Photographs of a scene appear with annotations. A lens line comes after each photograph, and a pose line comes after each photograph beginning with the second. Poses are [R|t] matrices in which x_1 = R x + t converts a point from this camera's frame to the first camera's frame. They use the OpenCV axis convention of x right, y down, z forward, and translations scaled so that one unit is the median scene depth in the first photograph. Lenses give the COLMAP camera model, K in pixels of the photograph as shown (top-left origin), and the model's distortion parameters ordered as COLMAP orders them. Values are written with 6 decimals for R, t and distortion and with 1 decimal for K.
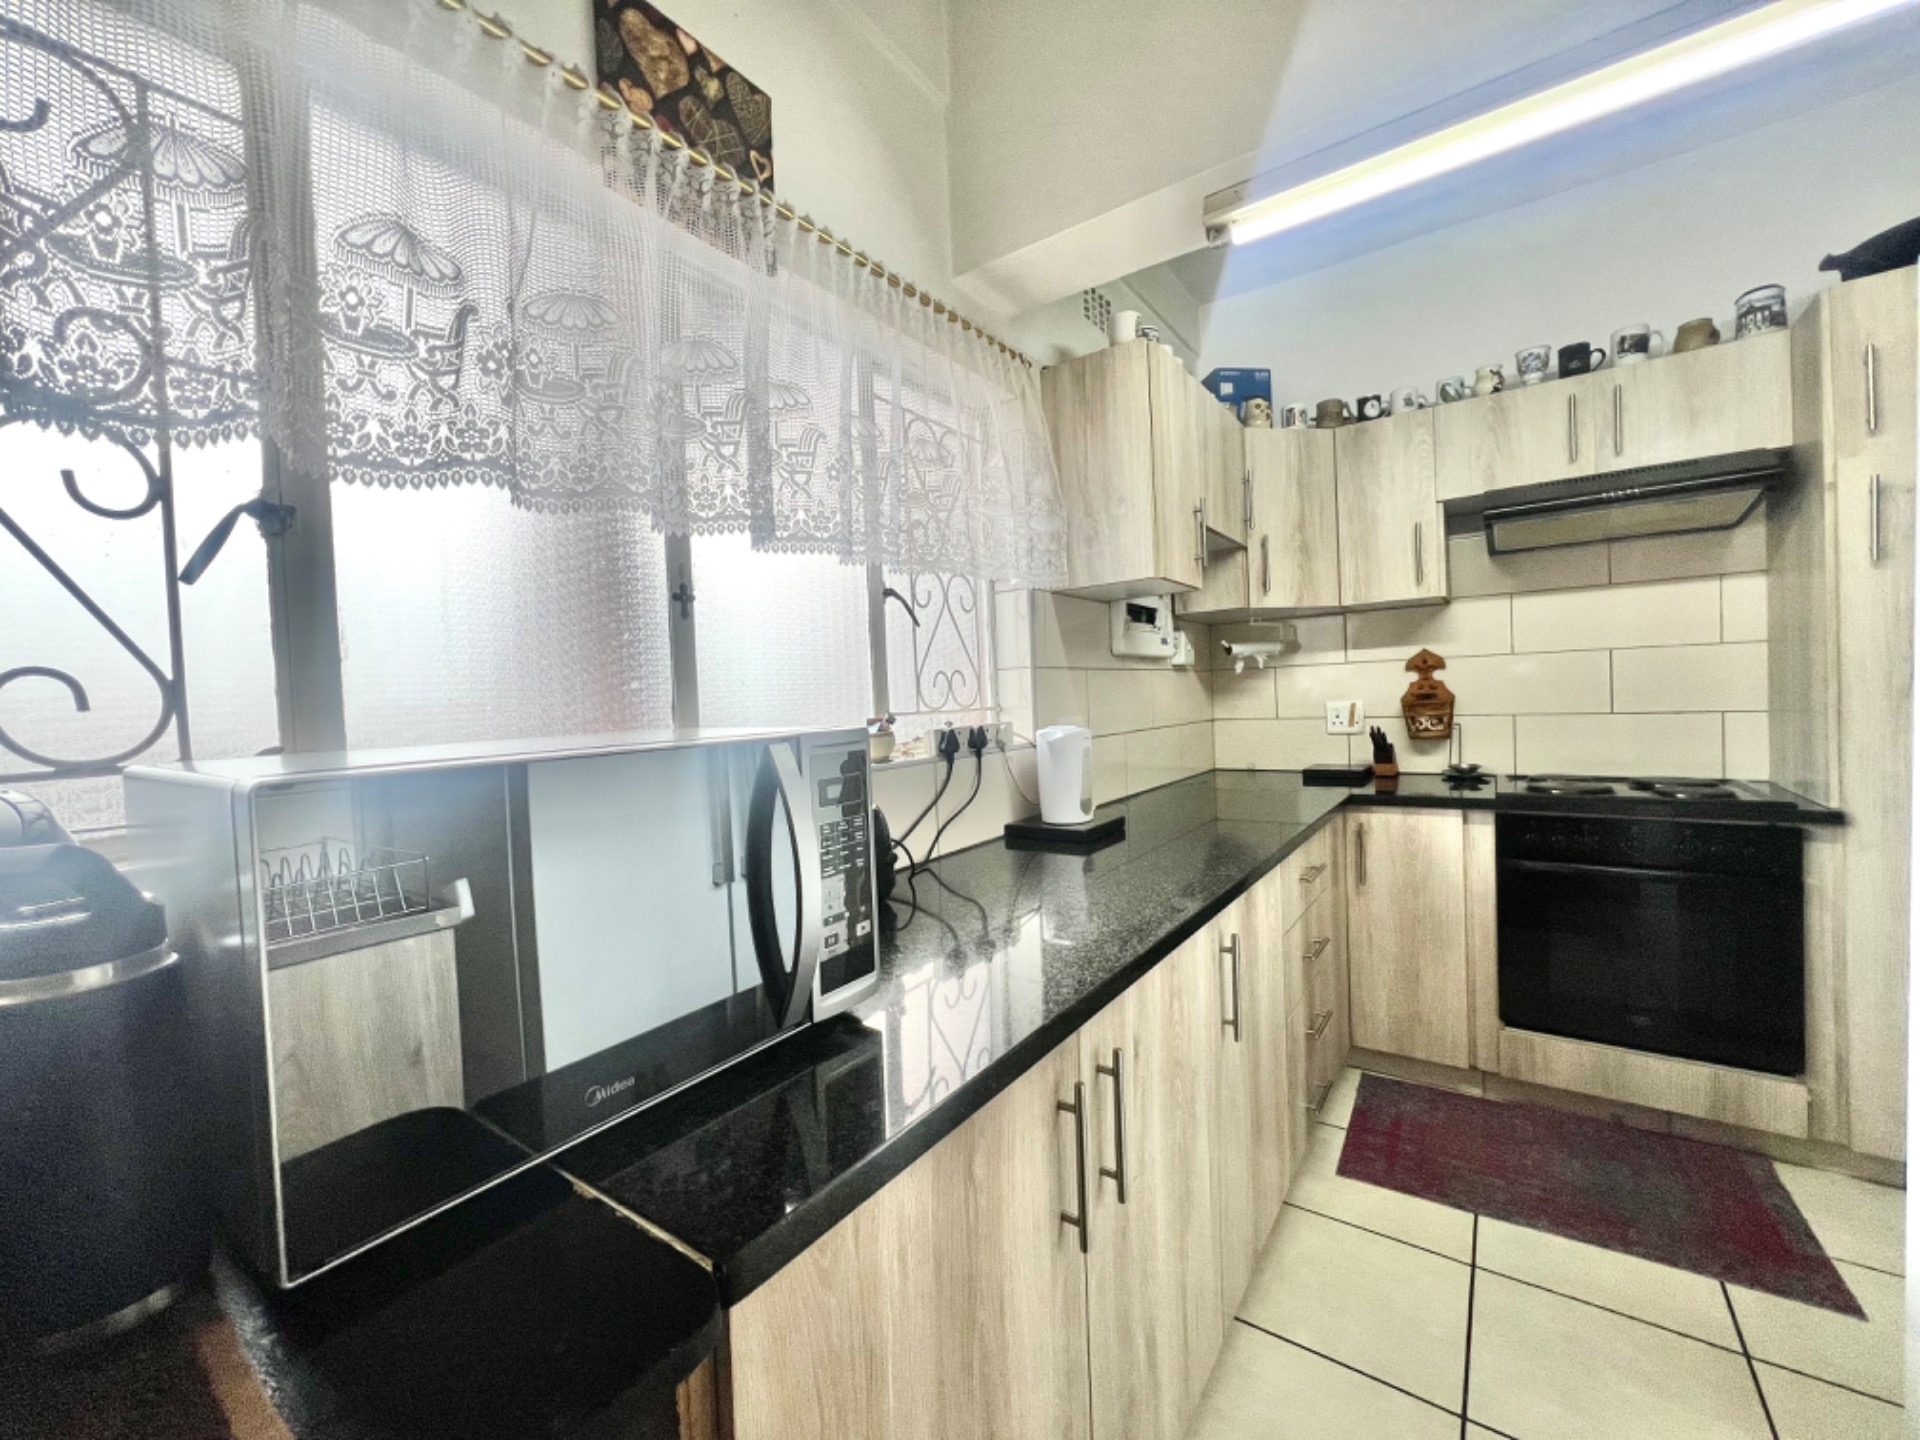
lens RADIAL K [[770.2, 0, 955.5], [0, 770.2, 714.2], [0, 0, 1]] dist [-0.003832, 0.000890]
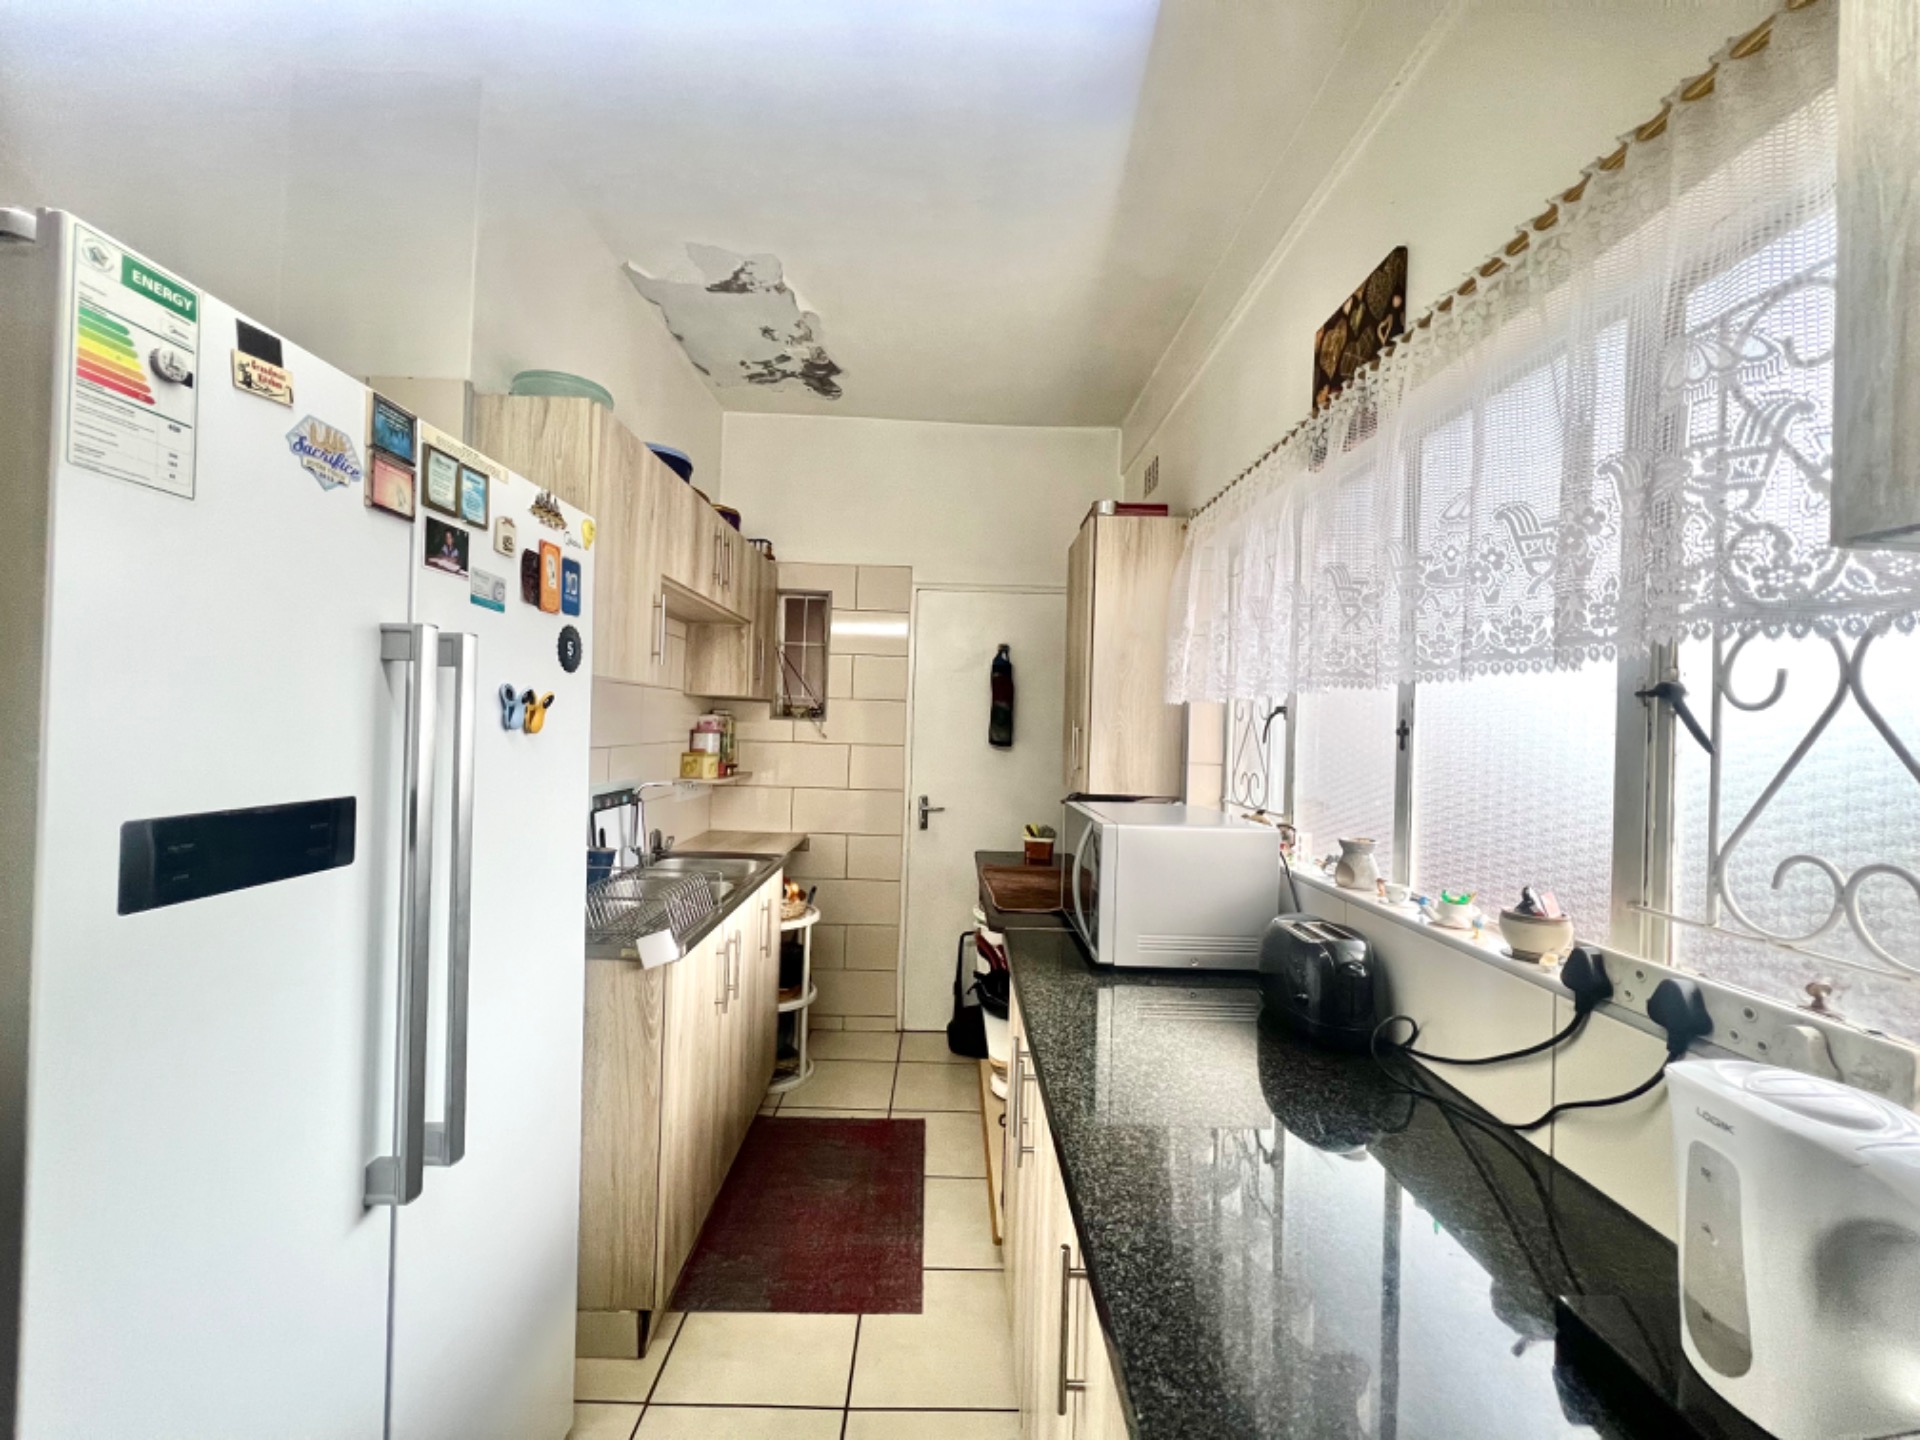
lens RADIAL K [[770.2, 0, 949.2], [0, 770.2, 722.5], [0, 0, 1]] dist [-0.003832, 0.000890]
pose [[-0.808453, 0.020712, -0.588196, 0.595032], [-0.001995, 0.999278, 0.037929, -0.141535], [0.588557, 0.031837, -0.807828, 1.045082]]
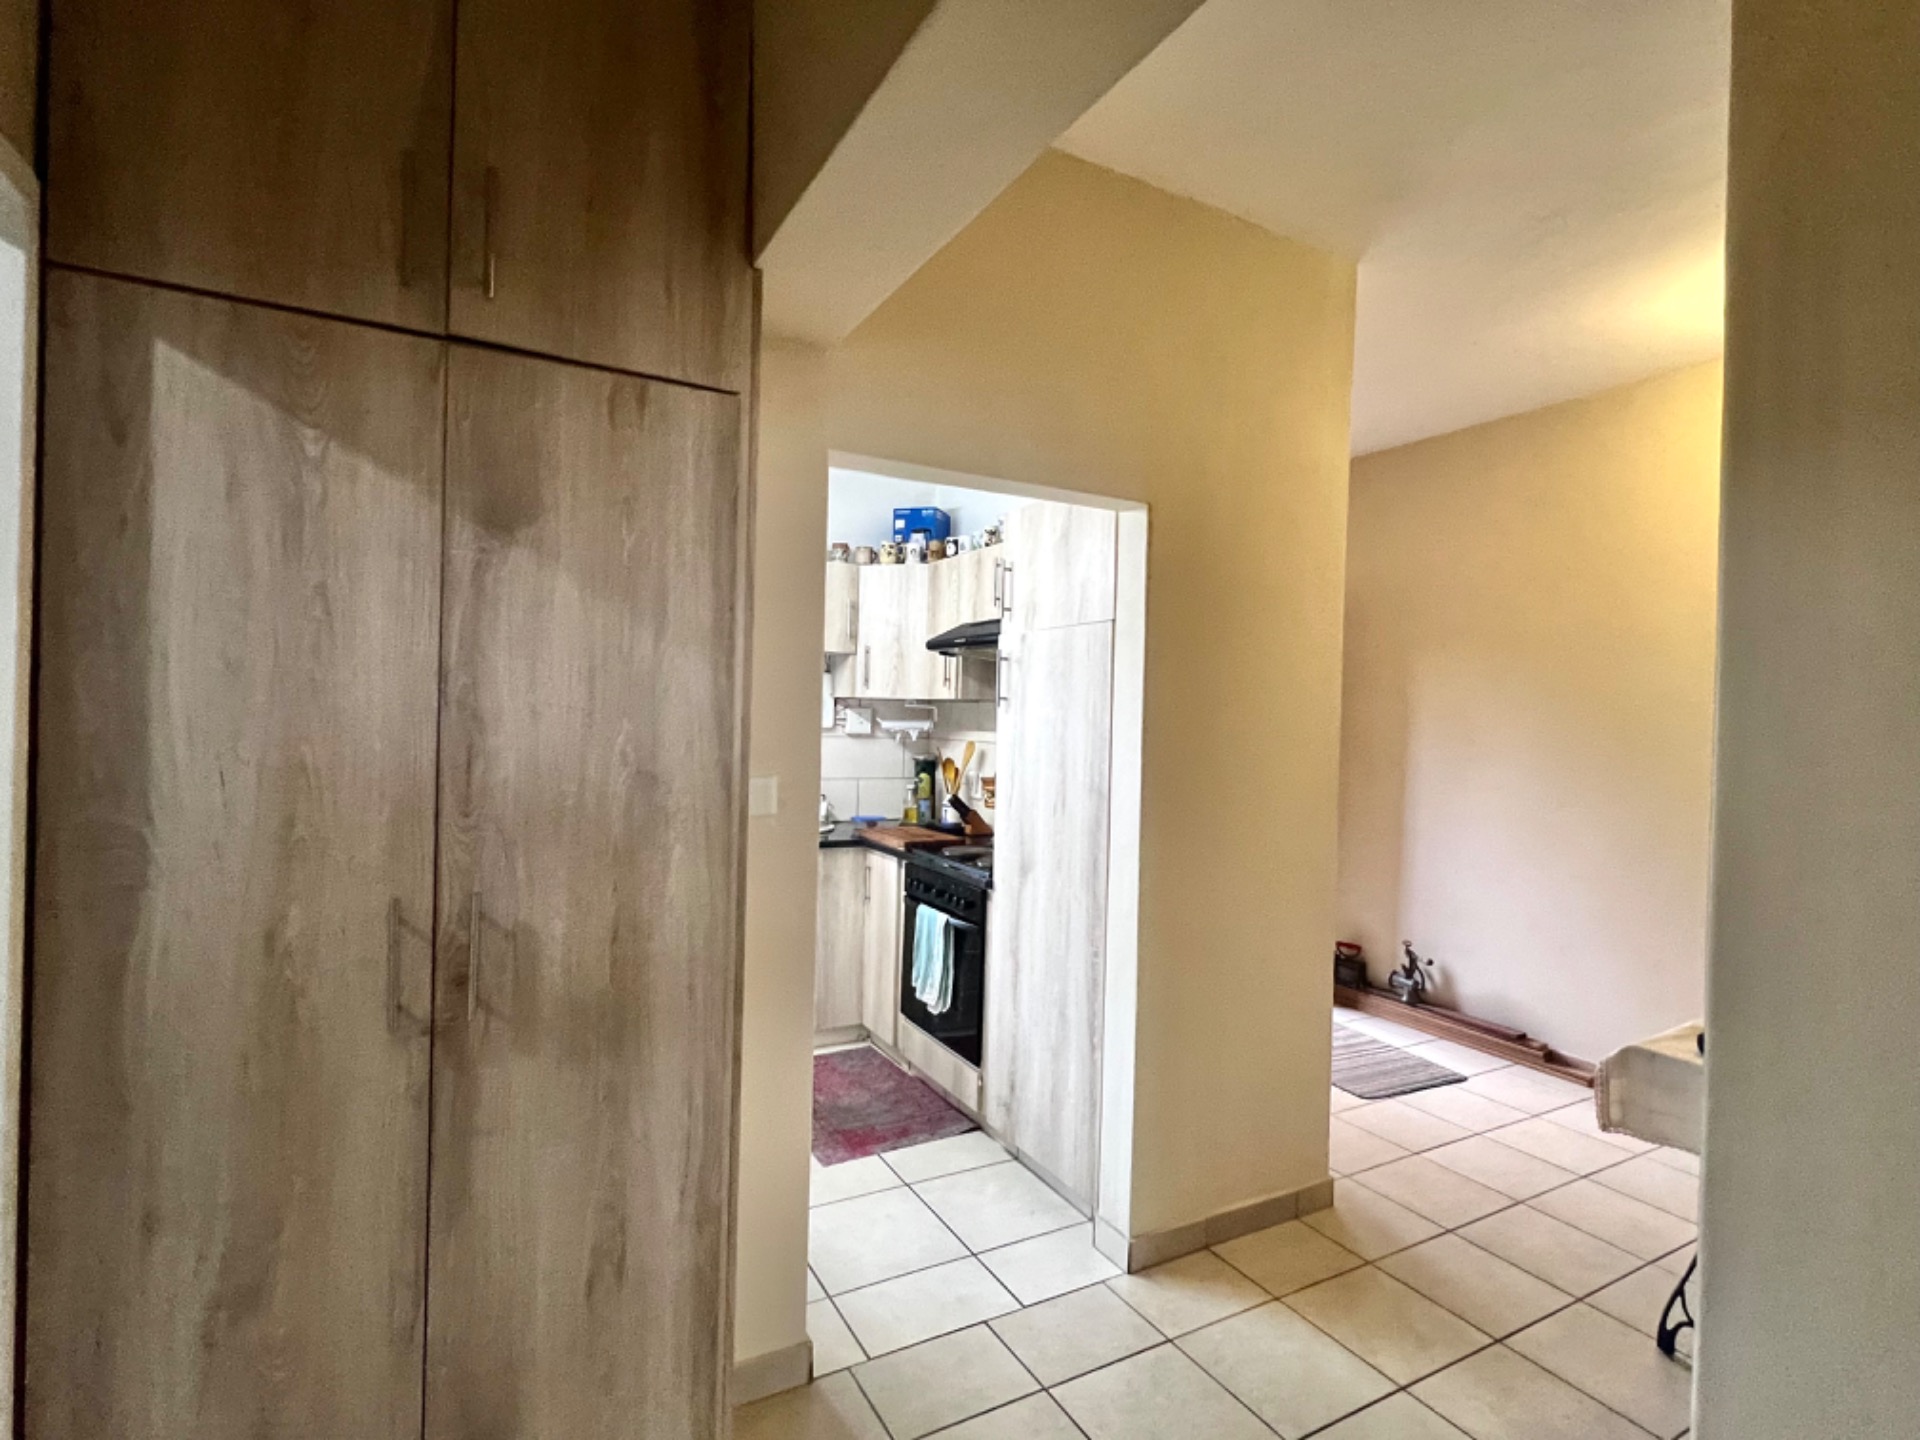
lens RADIAL K [[933.0, 0, 948.8], [0, 933.0, 713.7], [0, 0, 1]] dist [-0.003489, 0.000802]
pose [[0.893717, 0.062954, -0.444191, 1.735286], [-0.071141, 0.997465, -0.001768, -0.162305], [0.442954, 0.033180, 0.895930, -0.559567]]
